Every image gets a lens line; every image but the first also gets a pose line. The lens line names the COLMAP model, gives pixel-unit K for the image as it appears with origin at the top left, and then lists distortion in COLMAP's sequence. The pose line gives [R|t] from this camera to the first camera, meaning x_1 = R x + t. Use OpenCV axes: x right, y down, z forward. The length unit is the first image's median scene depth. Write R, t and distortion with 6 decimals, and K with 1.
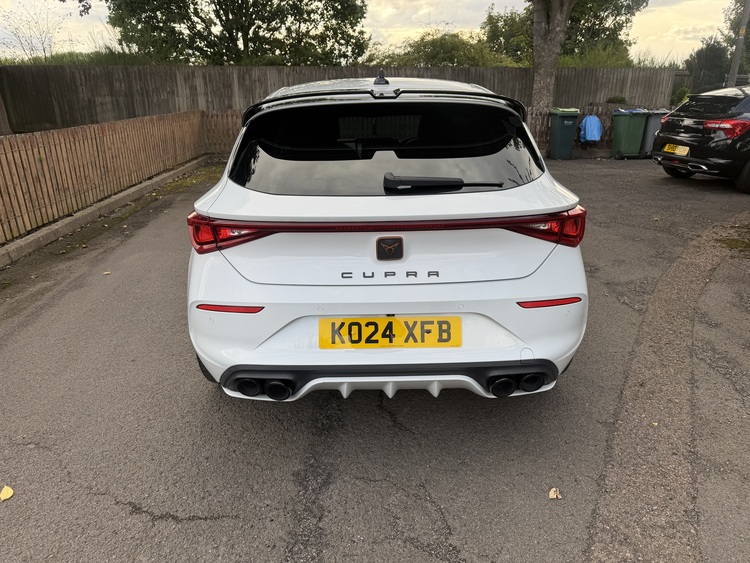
lens RADIAL K [[534.9, 0, 375.0], [0, 534.9, 281.5], [0, 0, 1]] dist [0.058275, -0.091550]
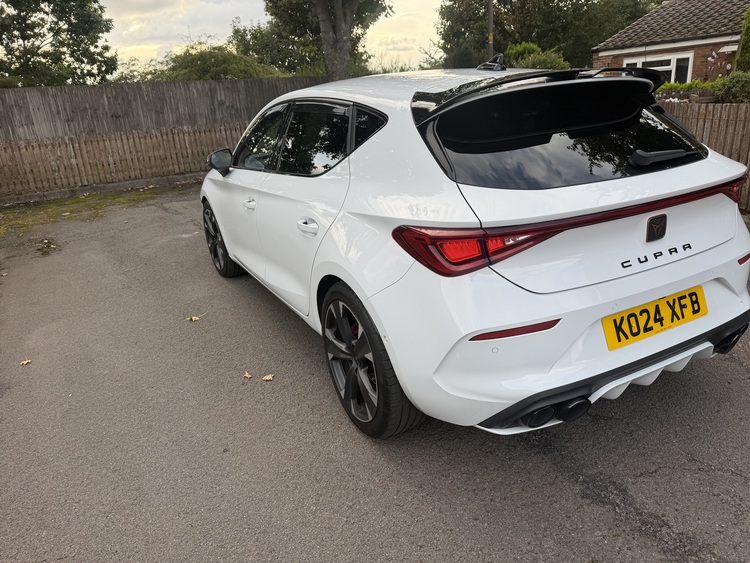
lens RADIAL K [[530.2, 0, 375.9], [0, 530.2, 295.8], [0, 0, 1]] dist [0.019610, -0.024622]
pose [[0.889921, -0.209015, 0.405404, -0.769576], [0.208170, 0.976975, 0.046739, -0.085928], [-0.405839, 0.042799, 0.912942, 0.325995]]
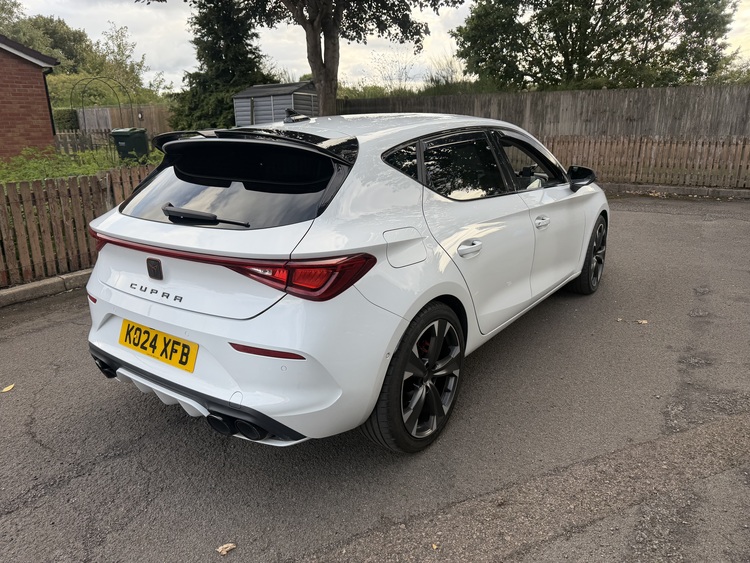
lens RADIAL K [[530.2, 0, 375.9], [0, 530.2, 295.8], [0, 0, 1]] dist [0.019610, -0.024622]
pose [[0.799385, 0.182445, -0.572449, 0.973802], [-0.189210, 0.980745, 0.048355, -0.137614], [0.570248, 0.069659, 0.818514, 0.339348]]
